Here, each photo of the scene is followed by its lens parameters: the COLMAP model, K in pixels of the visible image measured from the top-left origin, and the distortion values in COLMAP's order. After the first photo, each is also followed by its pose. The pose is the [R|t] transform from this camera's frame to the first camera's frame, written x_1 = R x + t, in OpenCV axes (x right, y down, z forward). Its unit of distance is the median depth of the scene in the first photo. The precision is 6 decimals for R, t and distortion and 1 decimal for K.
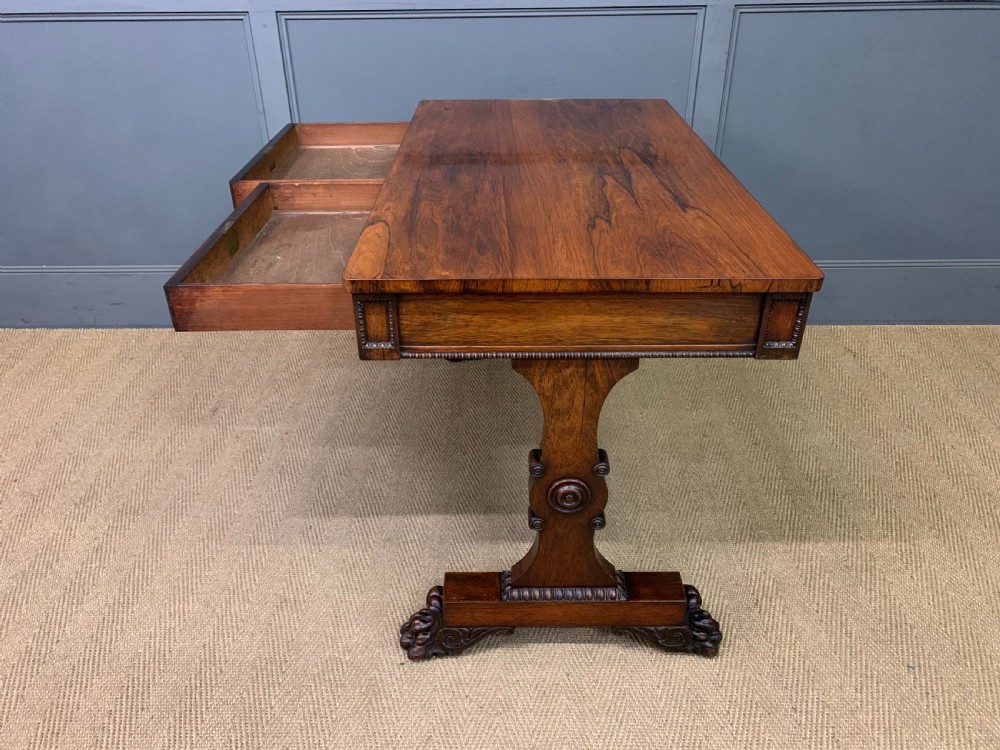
lens RADIAL K [[768.6, 0, 490.7], [0, 768.6, 367.8], [0, 0, 1]] dist [0.012356, -0.000460]
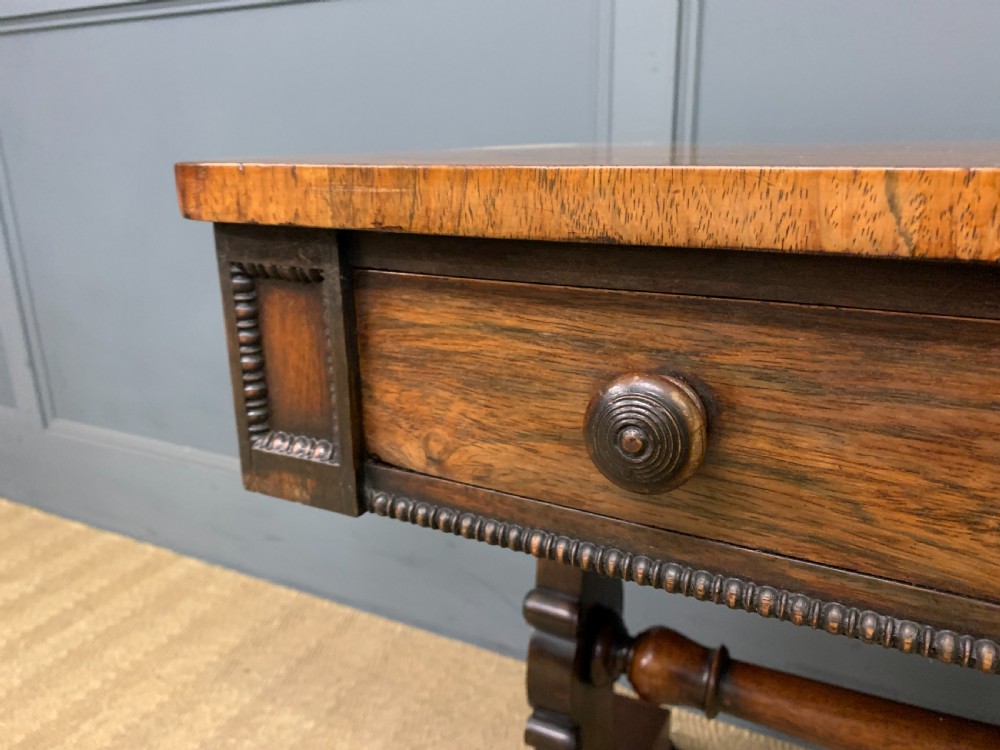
lens RADIAL K [[781.4, 0, 486.3], [0, 781.4, 380.2], [0, 0, 1]] dist [0.014320, -0.003513]
pose [[0.897191, 0.131703, -0.421549, -0.194242], [-0.219804, 0.961047, -0.167557, -0.178390], [0.383060, 0.242988, 0.891191, 0.752387]]
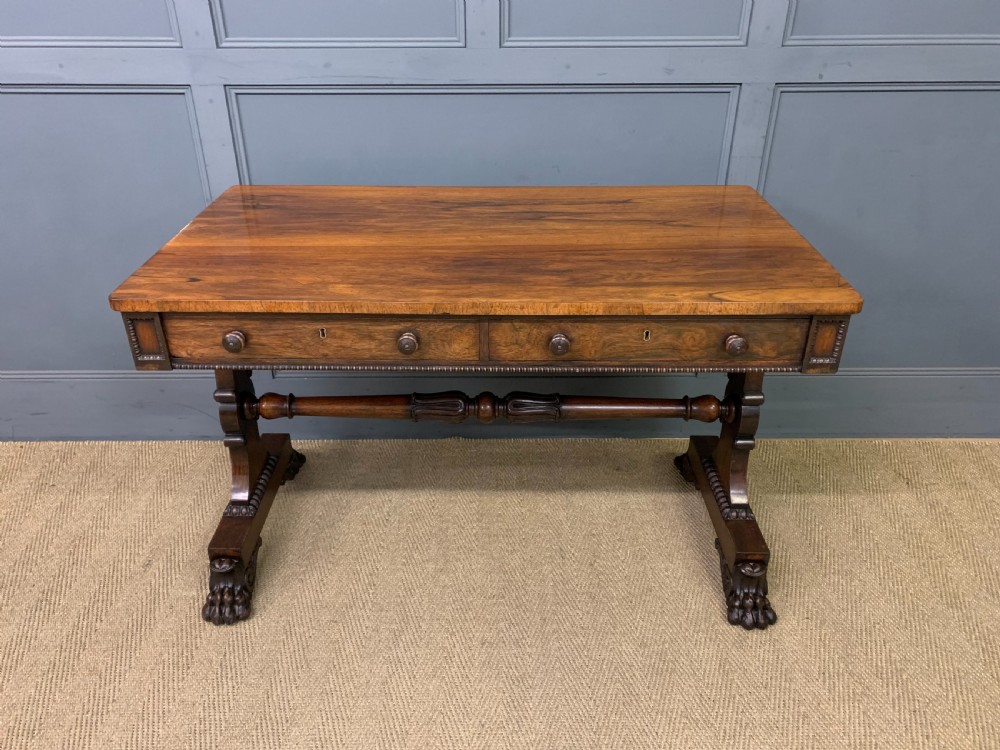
lens RADIAL K [[768.6, 0, 490.7], [0, 768.6, 367.8], [0, 0, 1]] dist [0.012356, -0.000460]
pose [[0.999736, 0.000924, 0.022955, -0.013190], [-0.000515, 0.999842, -0.017792, -0.162701], [-0.022968, 0.017775, 0.999578, 0.194980]]
